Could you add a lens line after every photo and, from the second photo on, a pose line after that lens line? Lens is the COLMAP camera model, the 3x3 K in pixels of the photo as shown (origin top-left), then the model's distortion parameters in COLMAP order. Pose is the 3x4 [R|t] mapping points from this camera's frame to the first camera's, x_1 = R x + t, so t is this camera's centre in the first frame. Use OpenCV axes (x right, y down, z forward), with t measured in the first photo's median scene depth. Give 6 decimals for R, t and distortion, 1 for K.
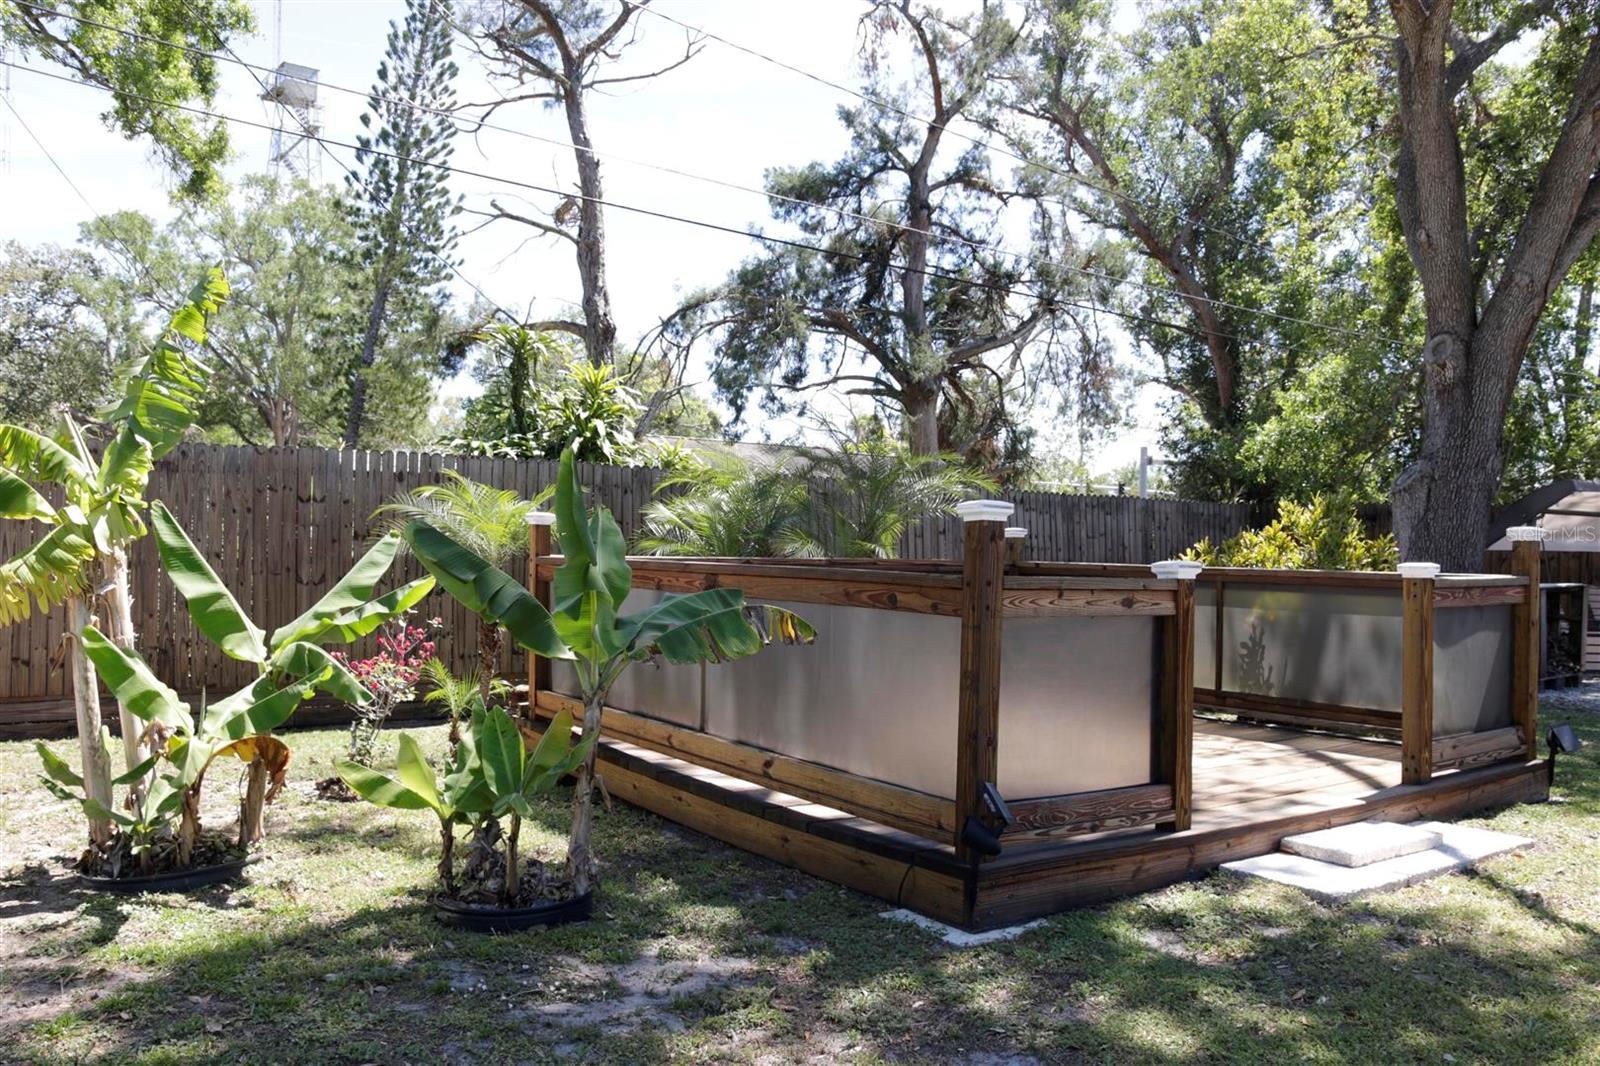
lens RADIAL K [[1227.8, 0, 840.2], [0, 1227.8, 569.2], [0, 0, 1]] dist [-0.109954, 0.089829]
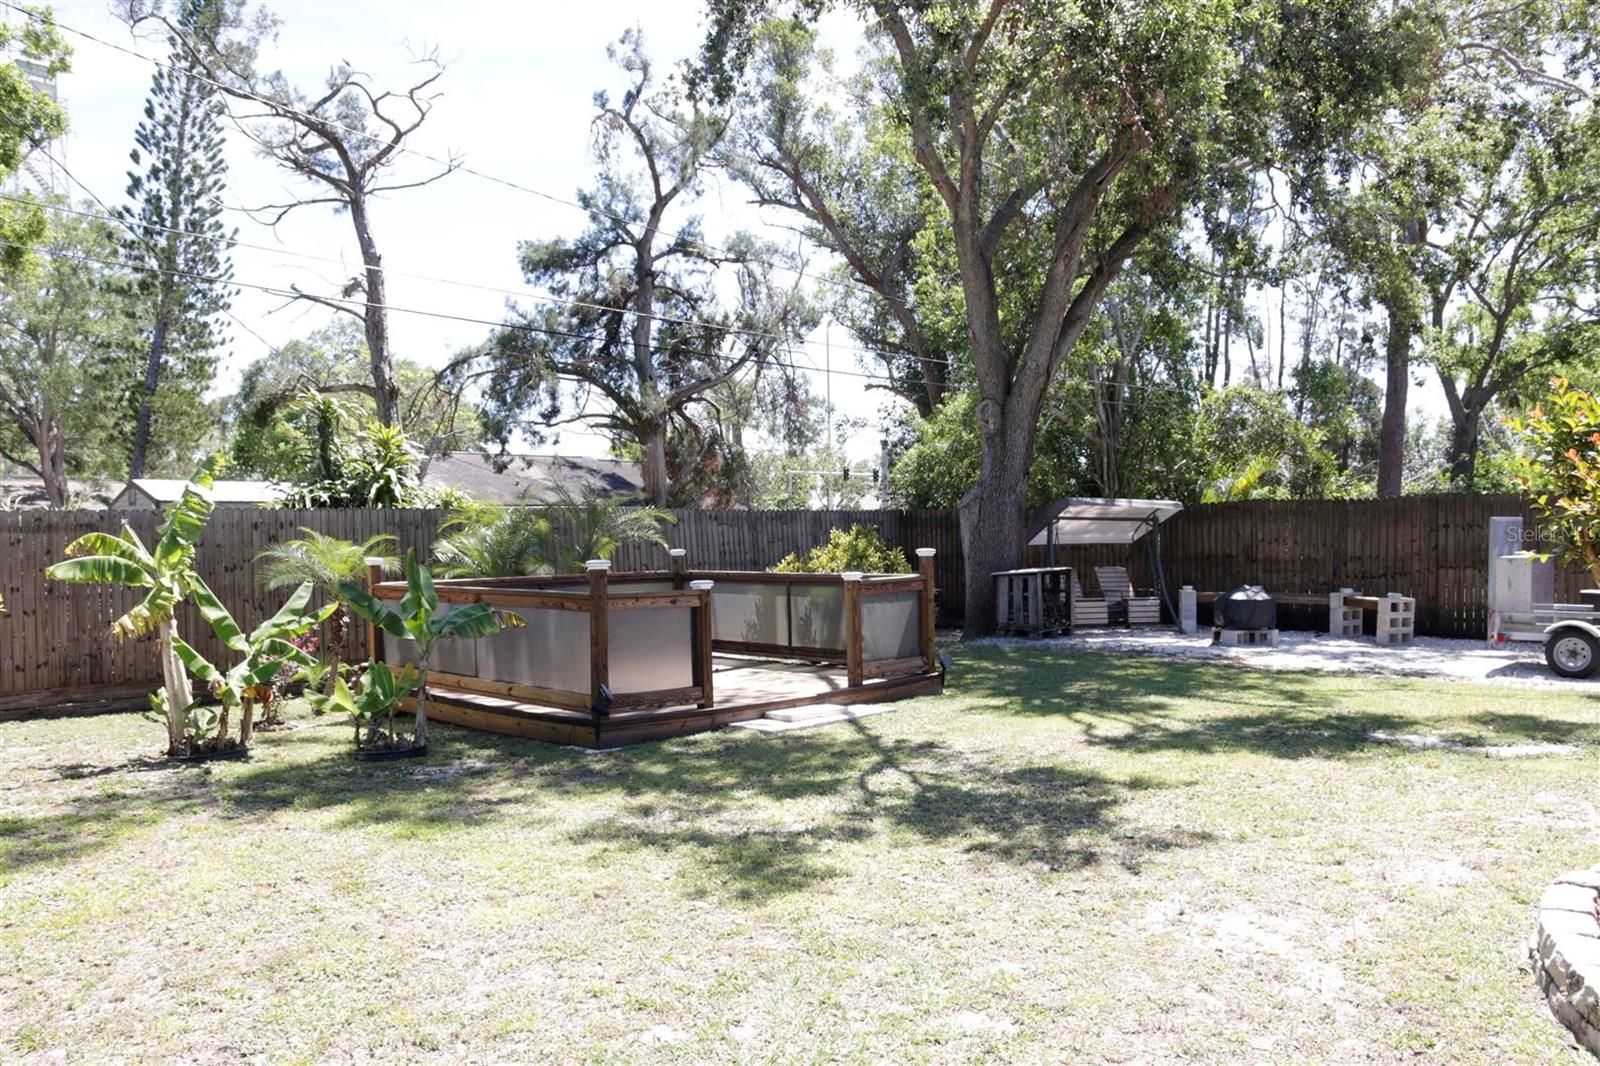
lens RADIAL K [[1227.8, 0, 826.5], [0, 1227.8, 565.1], [0, 0, 1]] dist [-0.109954, 0.089829]
pose [[0.985632, -0.039496, 0.164225, 0.032937], [0.037876, 0.999198, 0.012986, -0.012388], [-0.164607, -0.006579, 0.986337, -0.263456]]
